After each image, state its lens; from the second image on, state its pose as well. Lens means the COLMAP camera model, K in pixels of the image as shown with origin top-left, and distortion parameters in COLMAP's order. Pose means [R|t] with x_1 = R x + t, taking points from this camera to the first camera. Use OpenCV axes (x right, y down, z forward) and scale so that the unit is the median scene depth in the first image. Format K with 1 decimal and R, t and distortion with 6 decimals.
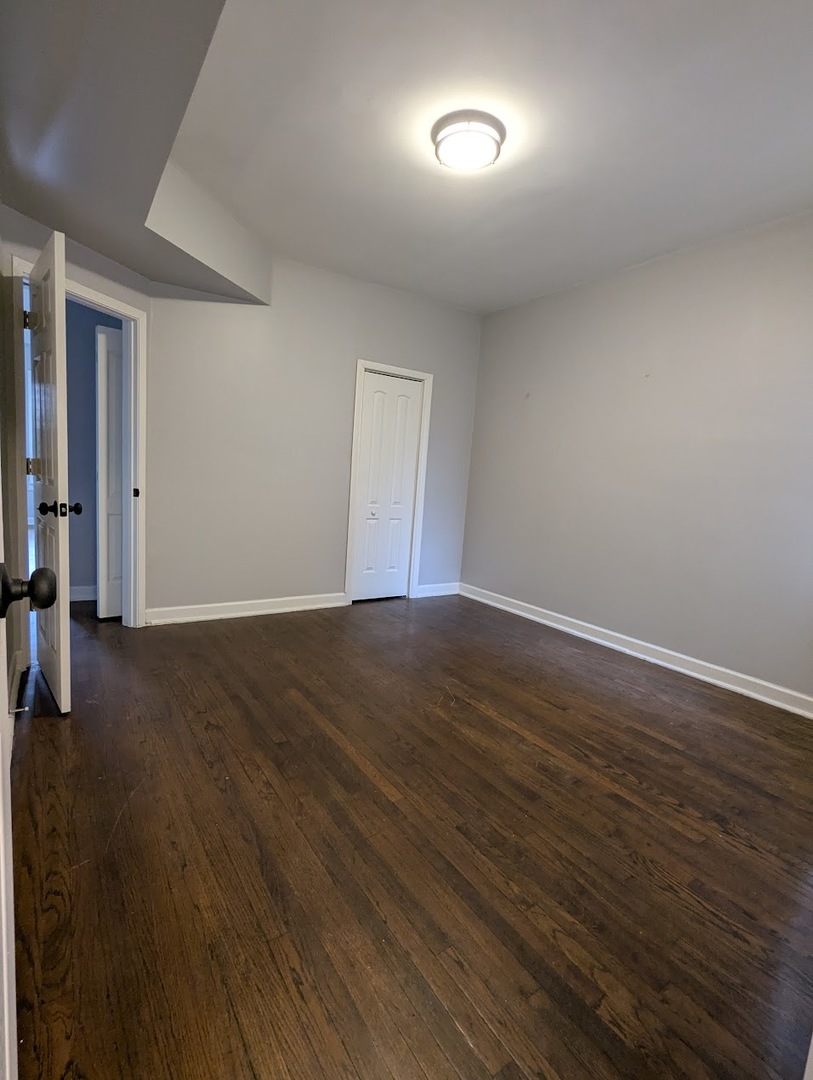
lens RADIAL K [[516.6, 0, 406.5], [0, 516.6, 540.0], [0, 0, 1]] dist [0.001222, -0.000179]
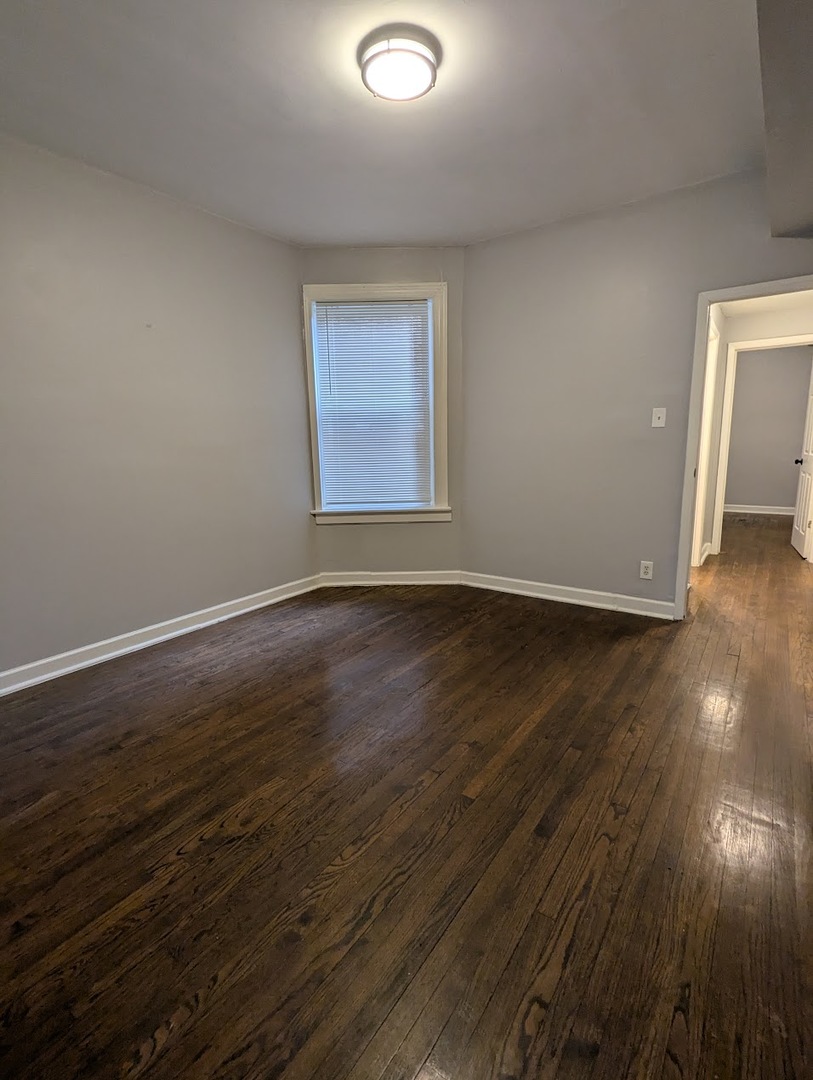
lens RADIAL K [[516.6, 0, 406.5], [0, 516.6, 540.0], [0, 0, 1]] dist [0.001222, -0.000179]
pose [[-0.353227, -0.237831, 0.904802, -0.709303], [0.119195, 0.947824, 0.295673, -0.229622], [-0.927913, 0.212288, -0.306449, 1.183261]]
